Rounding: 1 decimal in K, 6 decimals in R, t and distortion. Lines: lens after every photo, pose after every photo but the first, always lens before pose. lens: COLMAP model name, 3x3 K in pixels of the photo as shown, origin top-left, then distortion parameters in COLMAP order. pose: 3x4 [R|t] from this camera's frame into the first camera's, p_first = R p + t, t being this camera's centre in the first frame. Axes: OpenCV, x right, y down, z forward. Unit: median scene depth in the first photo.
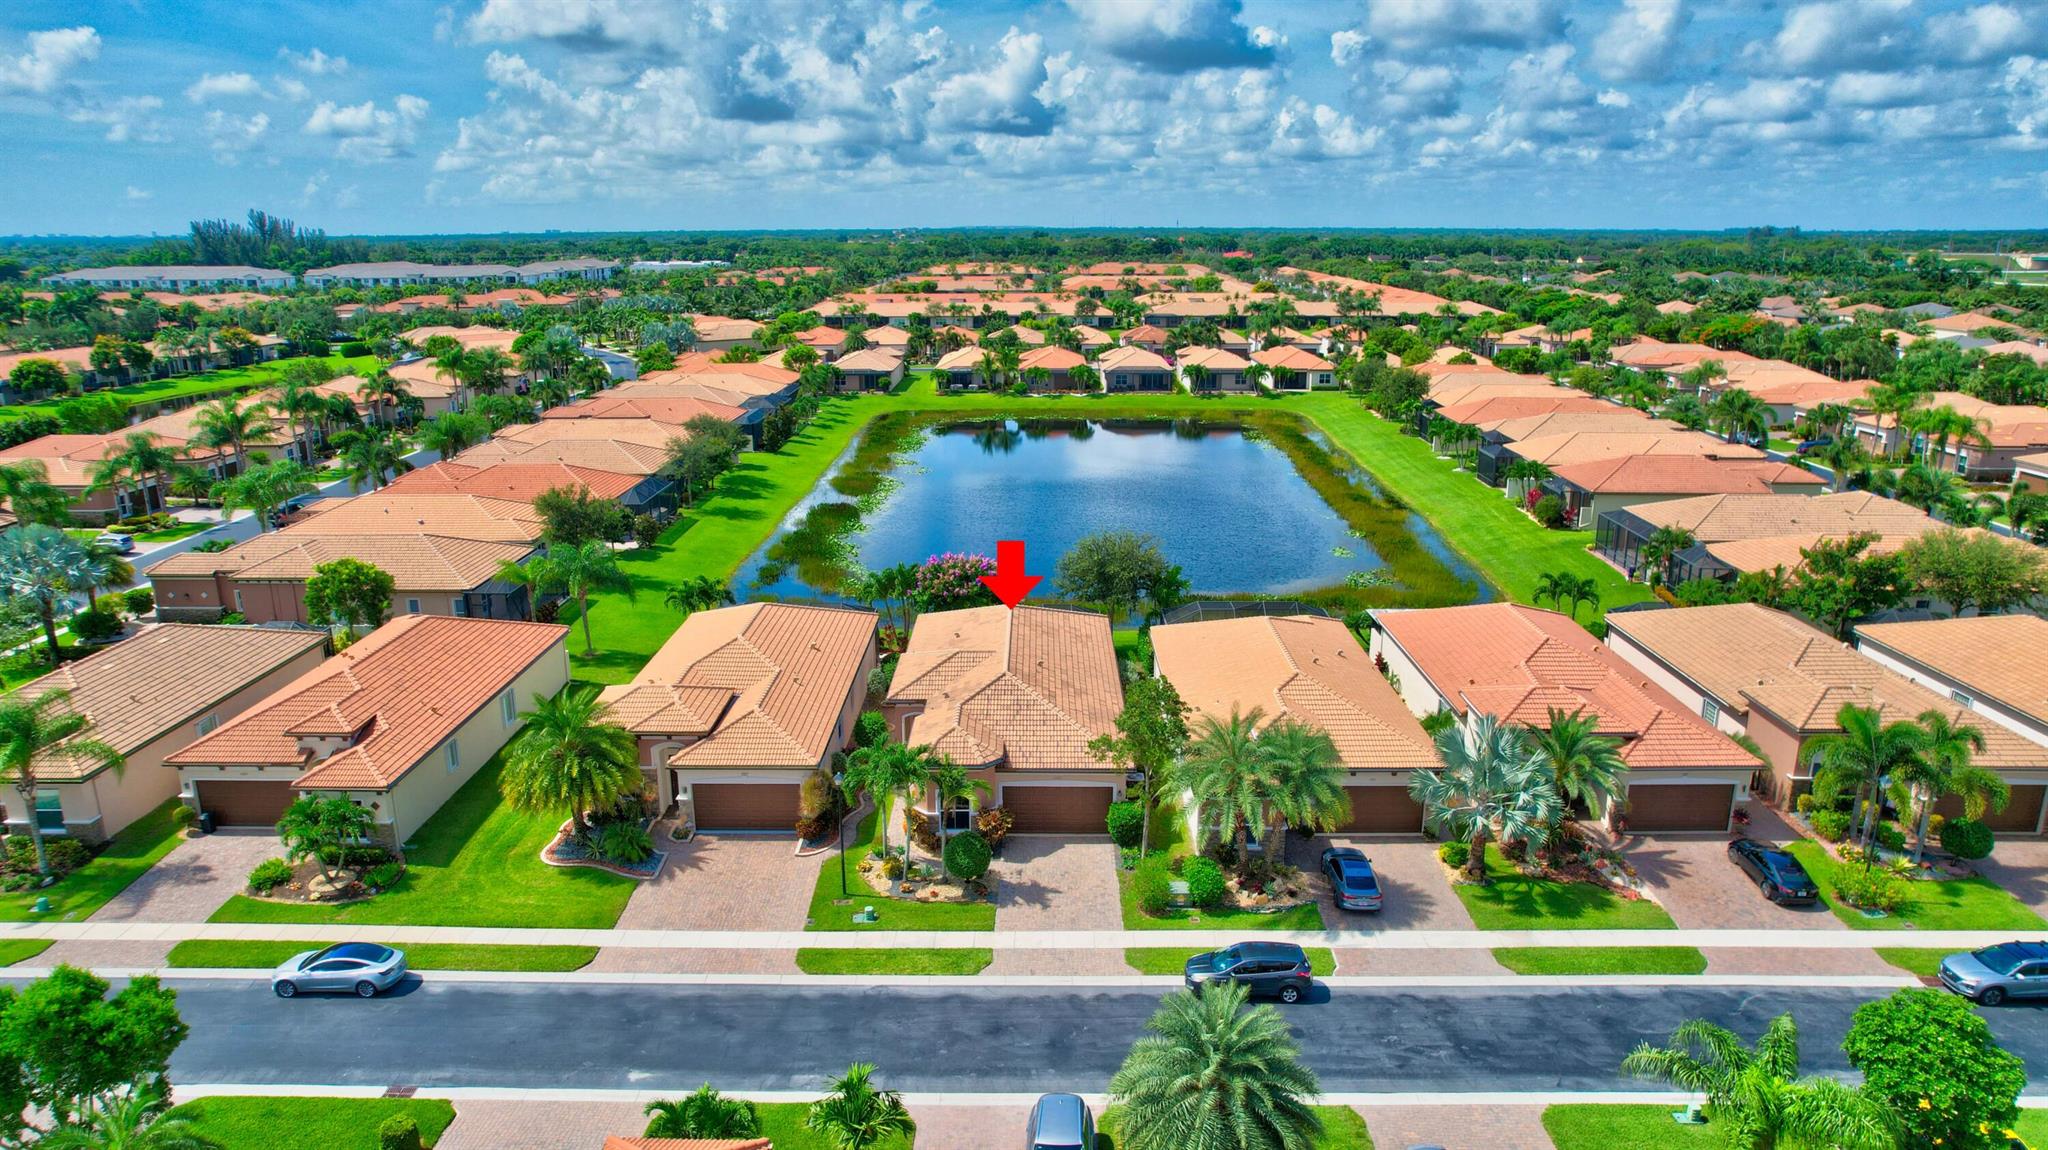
lens RADIAL K [[1310.4, 0, 1024.0], [0, 1310.4, 575.0], [0, 0, 1]] dist [-0.077971, 0.070072]
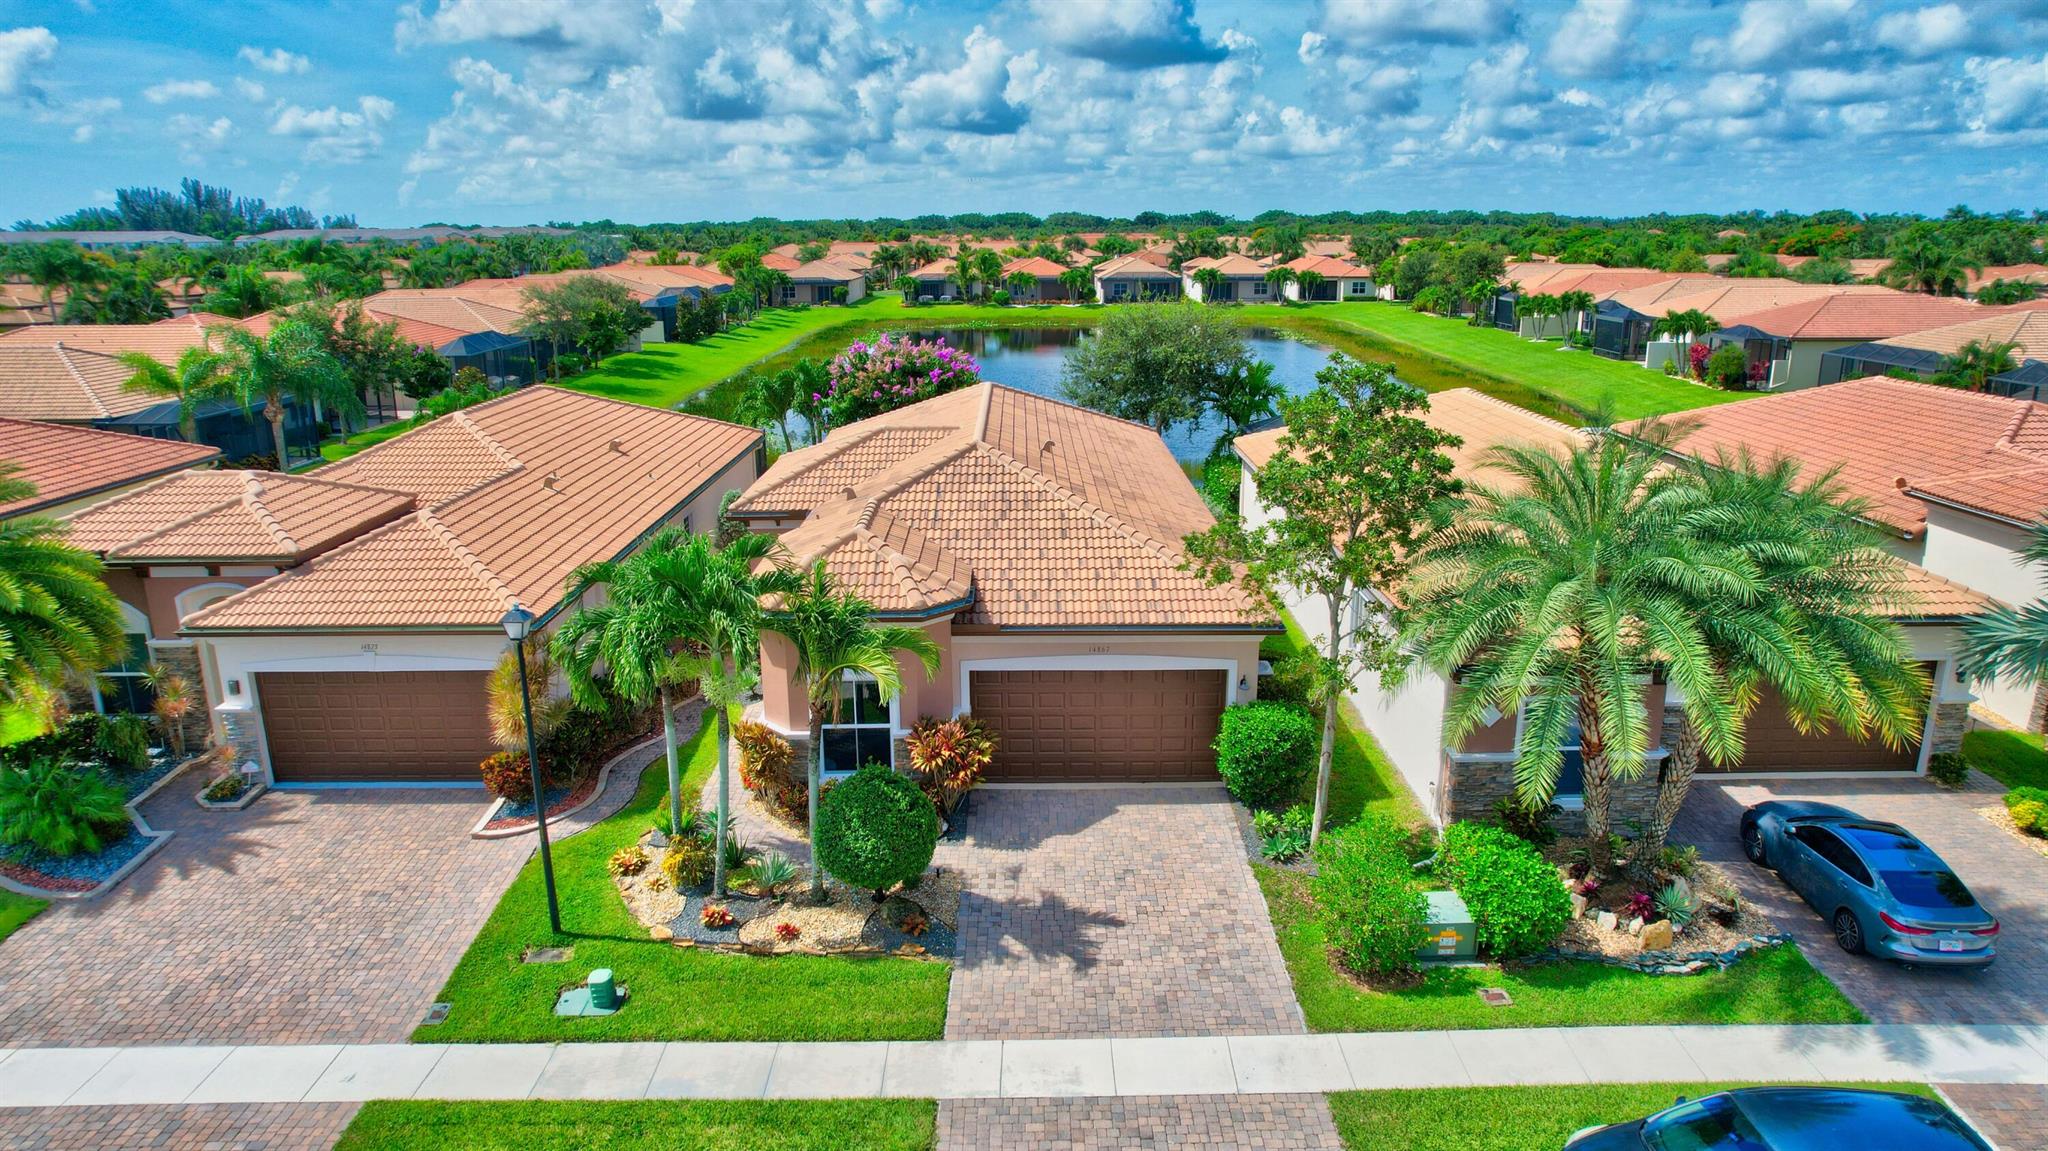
lens RADIAL K [[1310.4, 0, 1024.0], [0, 1310.4, 575.5], [0, 0, 1]] dist [-0.077971, 0.070072]
pose [[0.999873, -0.008218, 0.013672, -0.004278], [0.008197, 0.999965, 0.001606, 0.129712], [-0.013685, -0.001493, 0.999905, 0.571639]]
